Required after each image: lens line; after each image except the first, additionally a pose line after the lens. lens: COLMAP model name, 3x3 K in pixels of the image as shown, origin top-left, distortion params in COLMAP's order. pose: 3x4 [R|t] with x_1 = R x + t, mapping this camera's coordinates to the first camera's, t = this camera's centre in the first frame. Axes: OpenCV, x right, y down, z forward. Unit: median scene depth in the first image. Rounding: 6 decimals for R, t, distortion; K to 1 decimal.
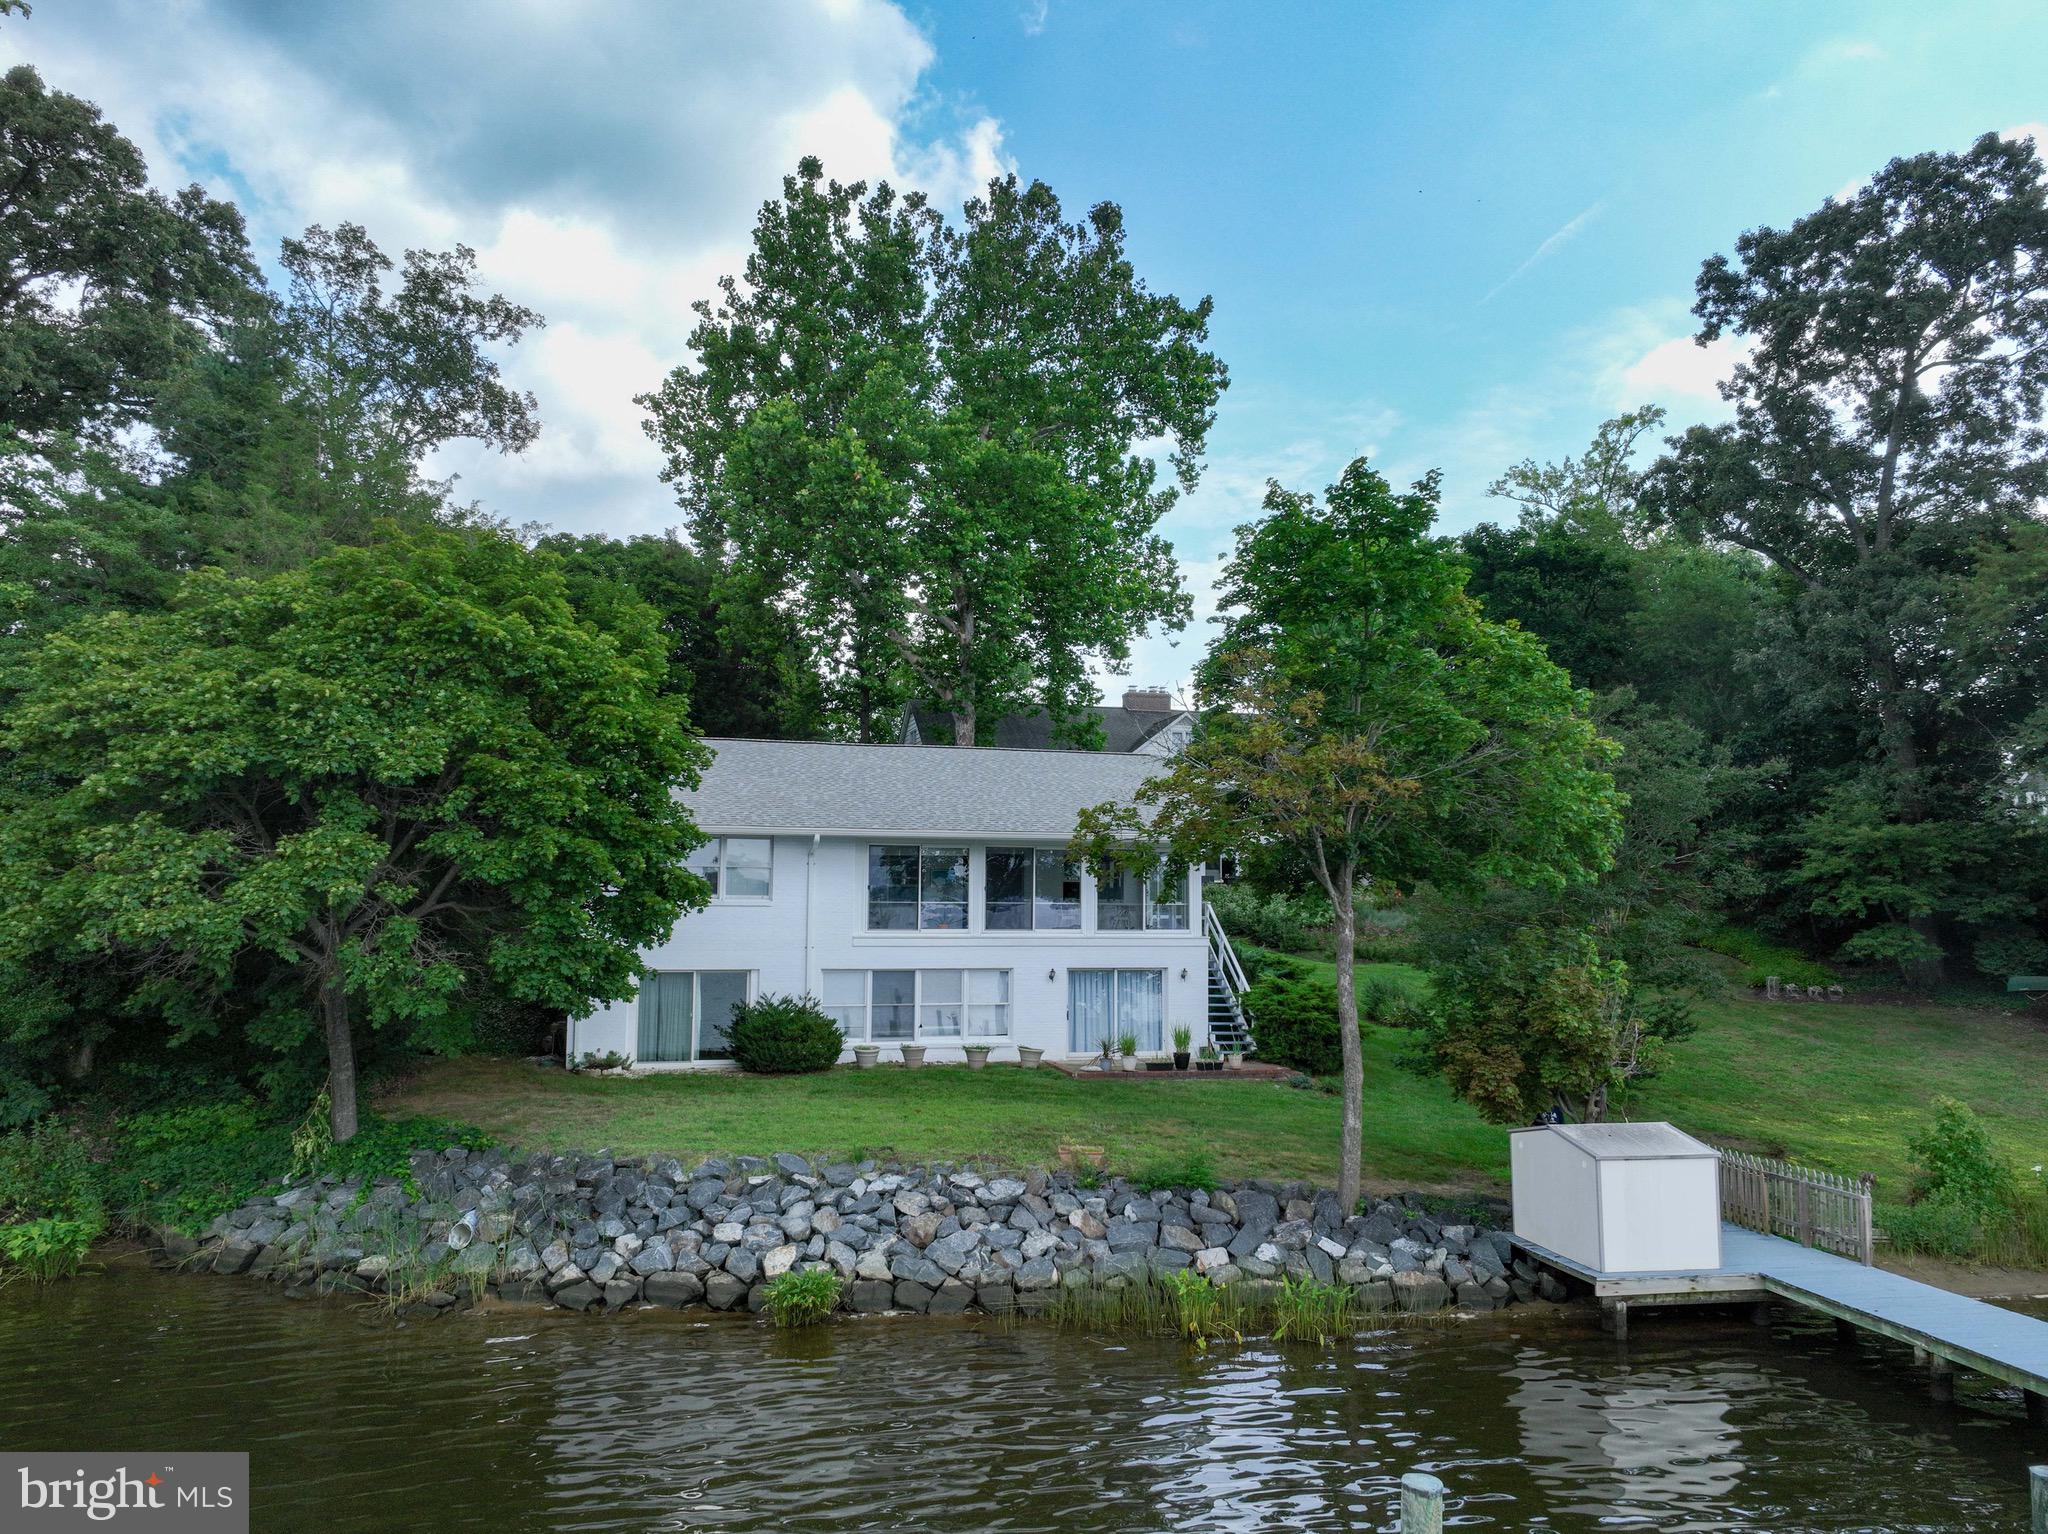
lens RADIAL K [[1435.8, 0, 1023.3], [0, 1435.8, 756.8], [0, 0, 1]] dist [0.001637, 0.009908]
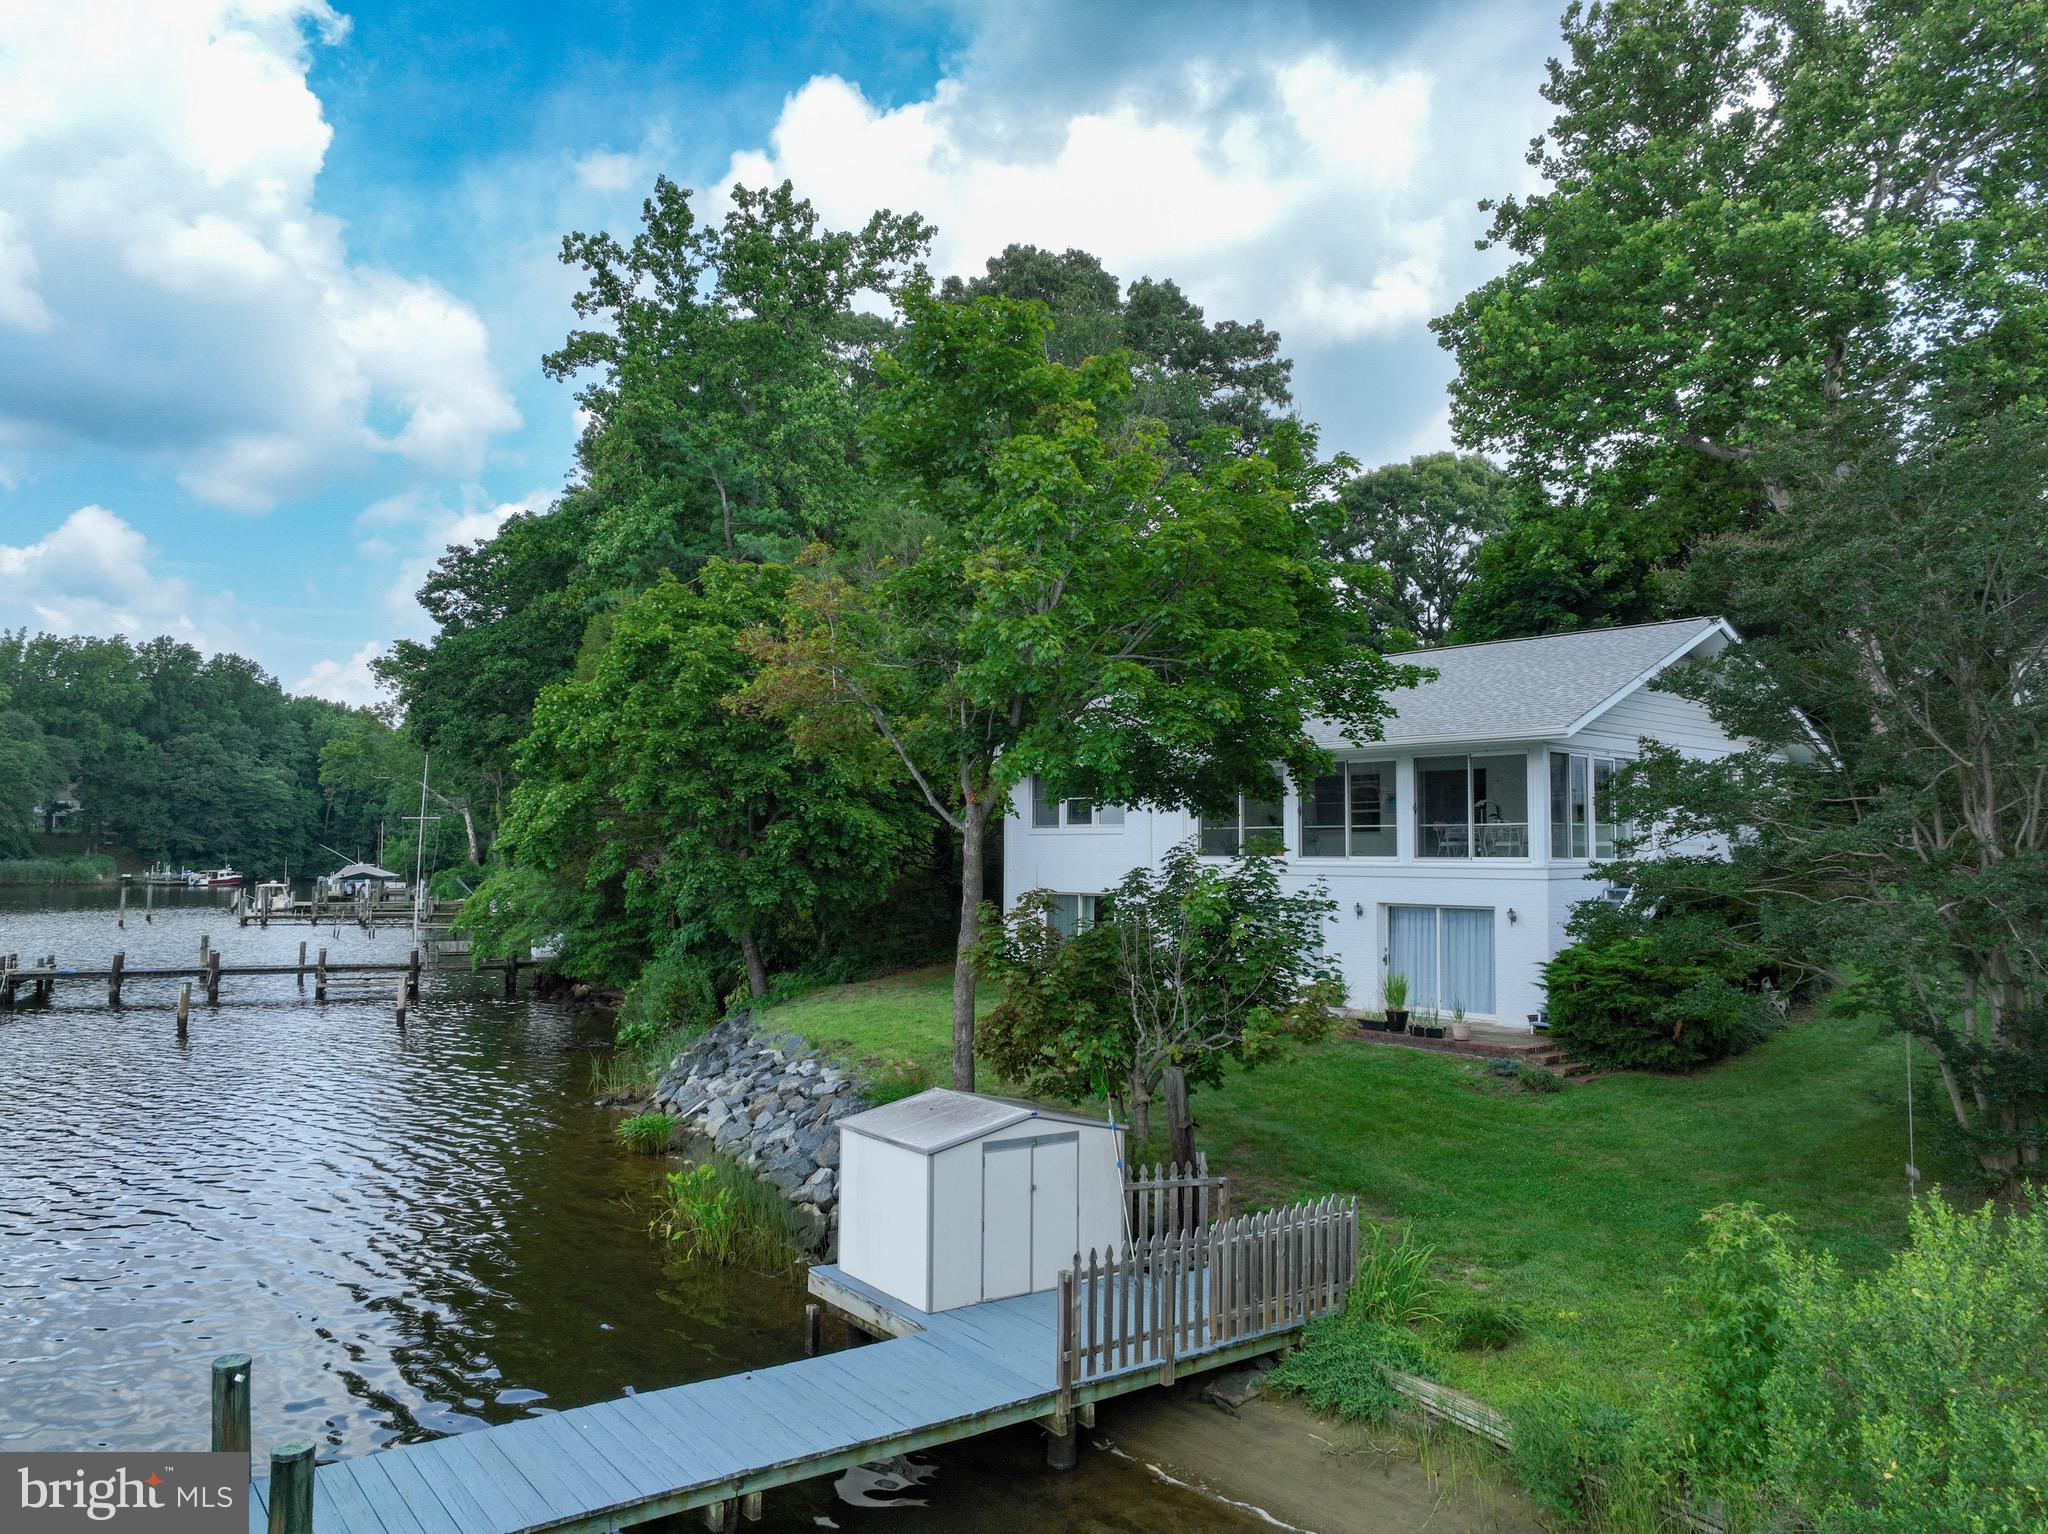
lens RADIAL K [[1435.8, 0, 1023.3], [0, 1435.8, 756.8], [0, 0, 1]] dist [0.001637, 0.009908]
pose [[0.443509, -0.065898, -0.893844, 0.747526], [0.095298, 0.995107, -0.026078, 0.070441], [0.891189, -0.073616, 0.447618, 0.487511]]
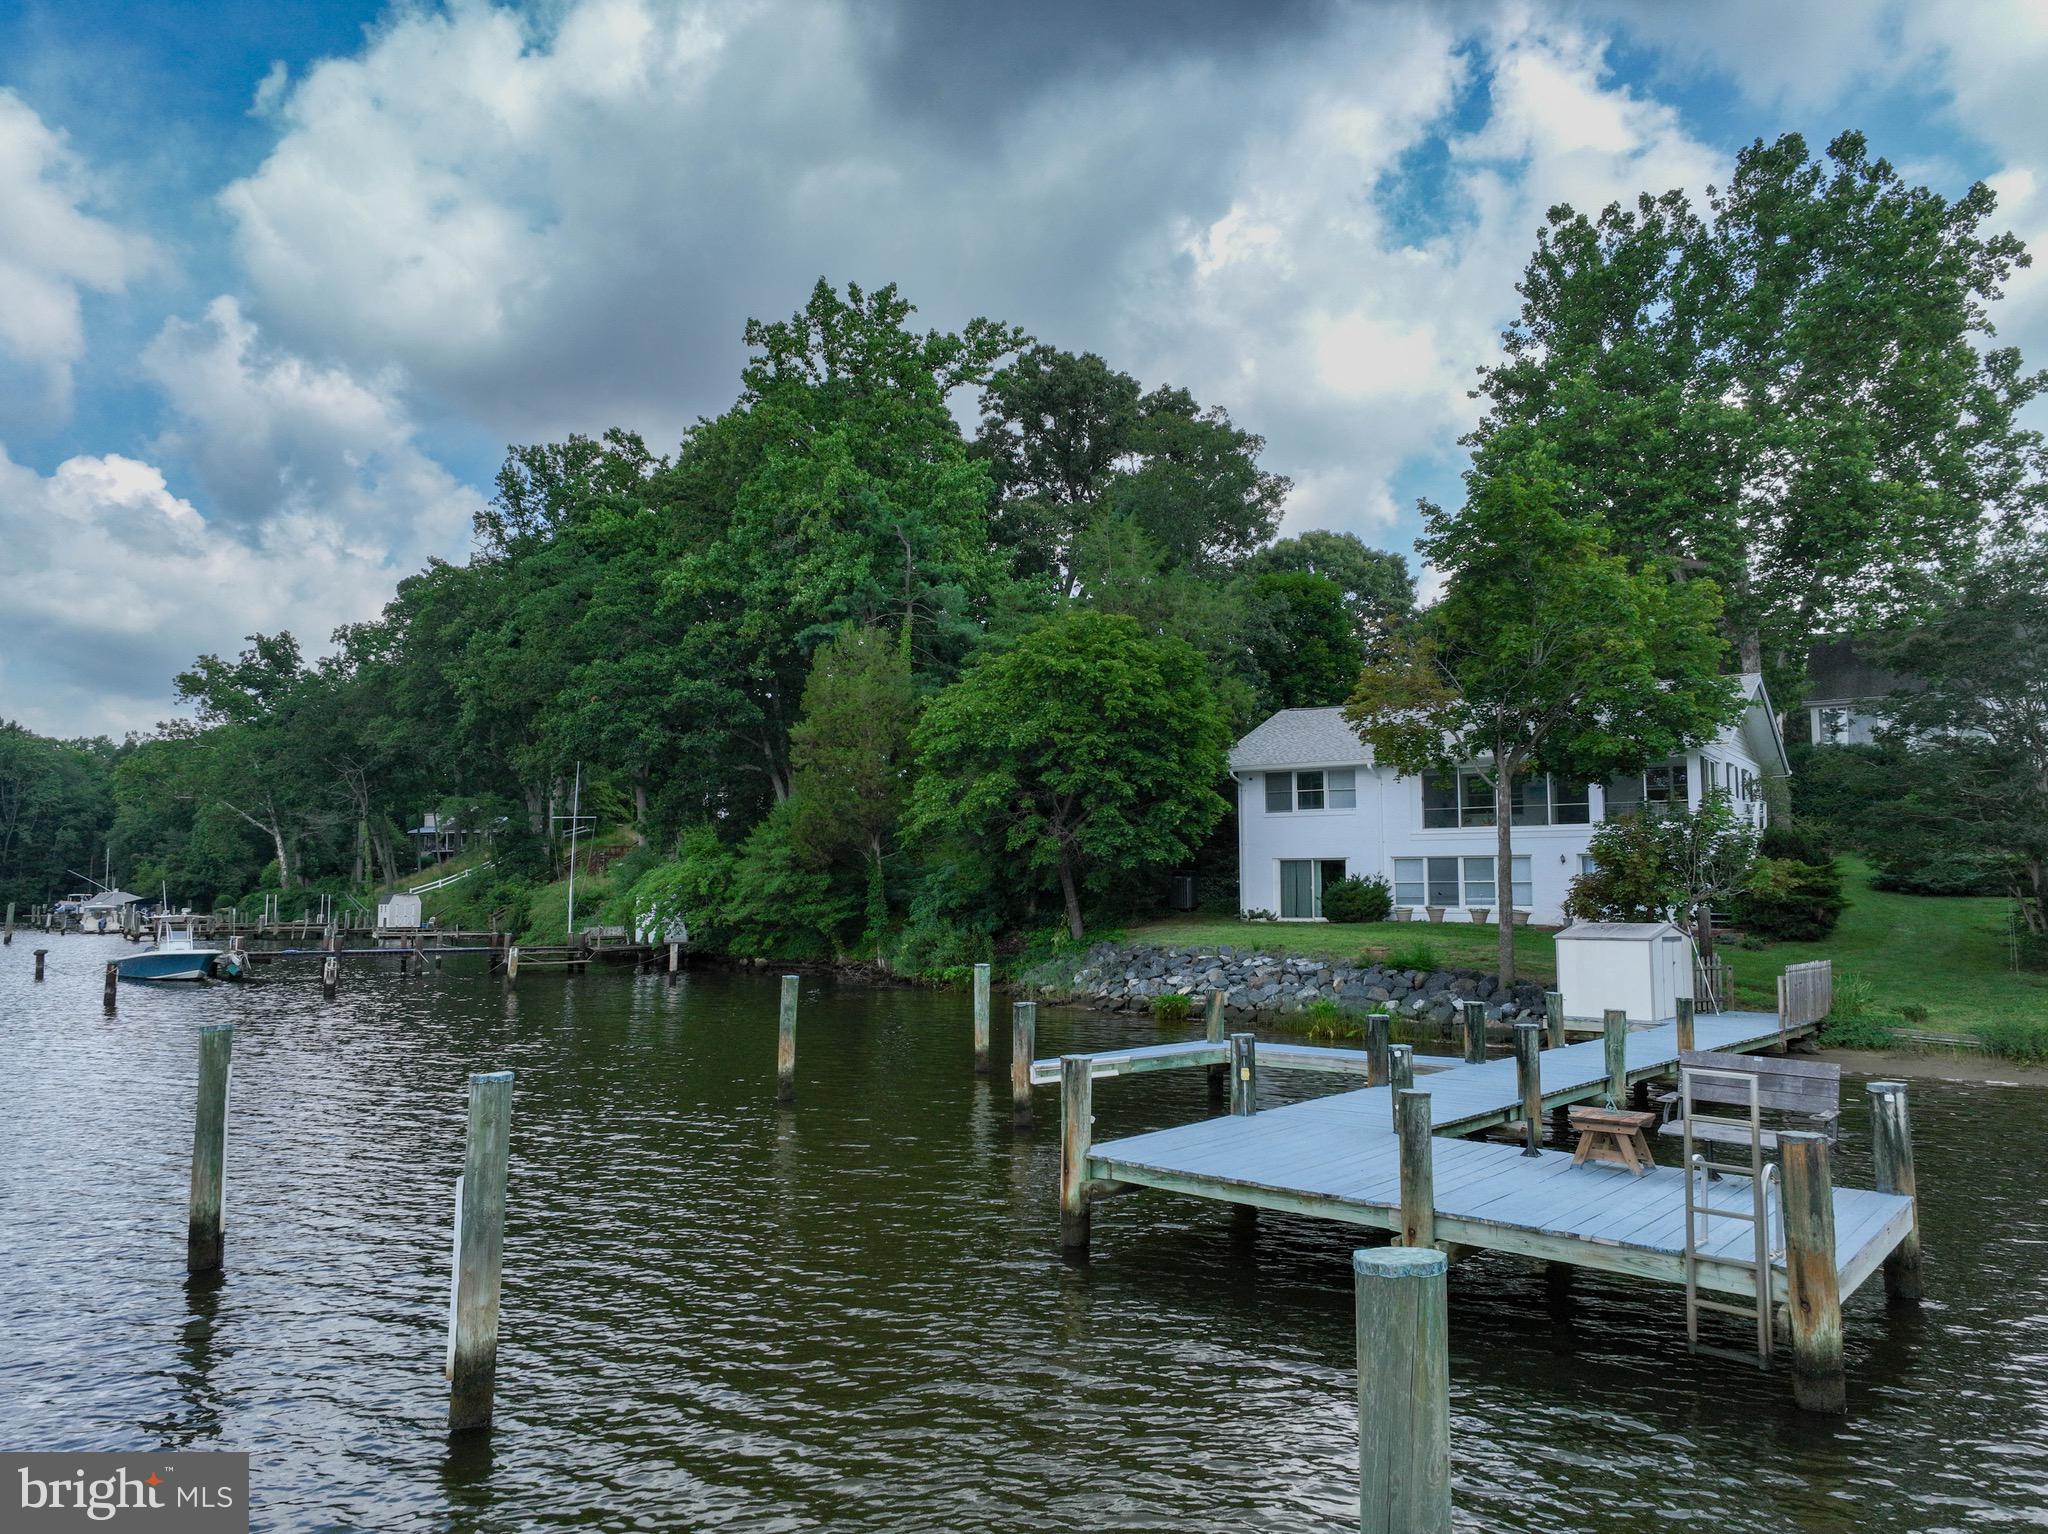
lens RADIAL K [[1435.8, 0, 1023.3], [0, 1435.8, 756.8], [0, 0, 1]] dist [0.001637, 0.009908]
pose [[0.639944, -0.080989, -0.764142, 0.758663], [0.089077, 0.995545, -0.030916, 0.061824], [0.763241, -0.048283, 0.644307, -0.212854]]
